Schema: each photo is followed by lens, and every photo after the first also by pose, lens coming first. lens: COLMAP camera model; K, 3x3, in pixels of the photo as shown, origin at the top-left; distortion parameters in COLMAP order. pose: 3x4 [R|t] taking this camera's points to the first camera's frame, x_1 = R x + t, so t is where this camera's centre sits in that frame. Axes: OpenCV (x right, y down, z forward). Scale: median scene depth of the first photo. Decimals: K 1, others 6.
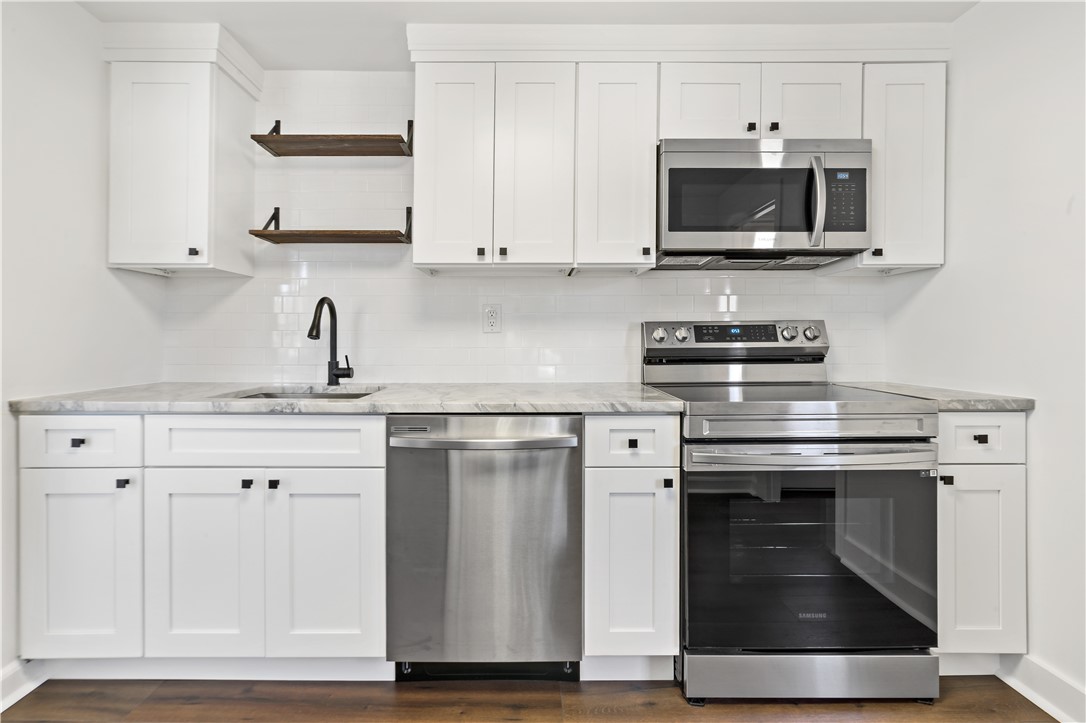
lens RADIAL K [[486.3, 0, 529.4], [0, 486.3, 329.2], [0, 0, 1]] dist [-0.010490, 0.002319]
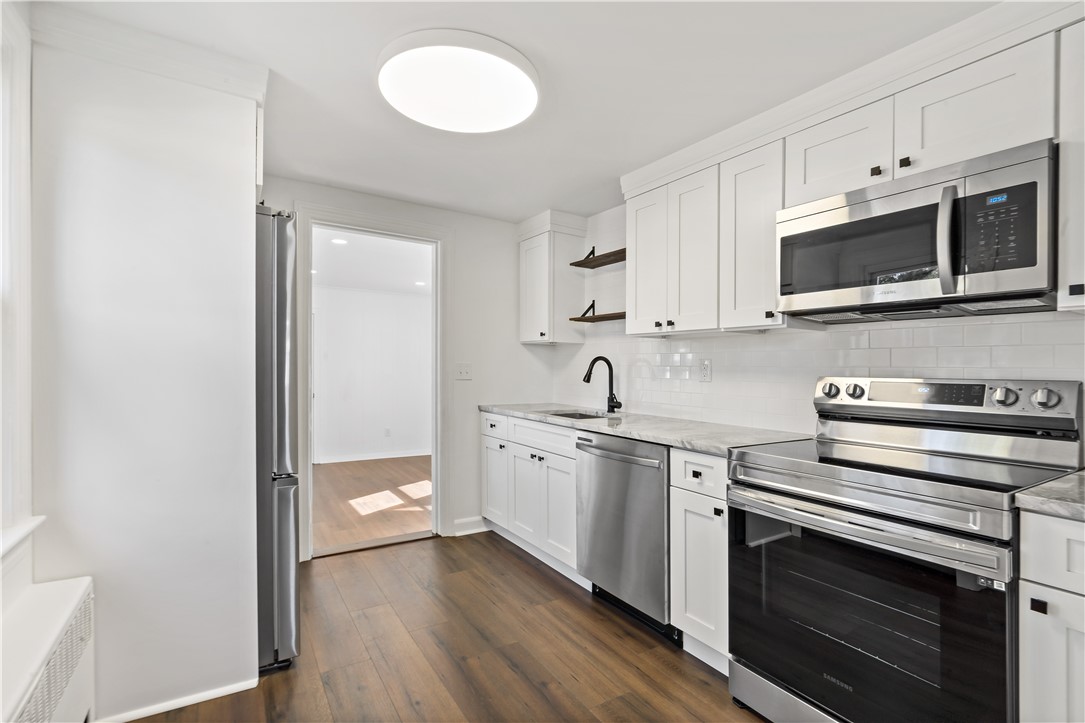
lens RADIAL K [[485.9, 0, 537.8], [0, 485.9, 366.4], [0, 0, 1]] dist [-0.010490, 0.002319]
pose [[0.542940, 0.008551, -0.839728, 0.901544], [-0.003148, 0.999962, 0.008147, -0.051074], [0.839766, -0.001780, 0.542946, -0.044380]]
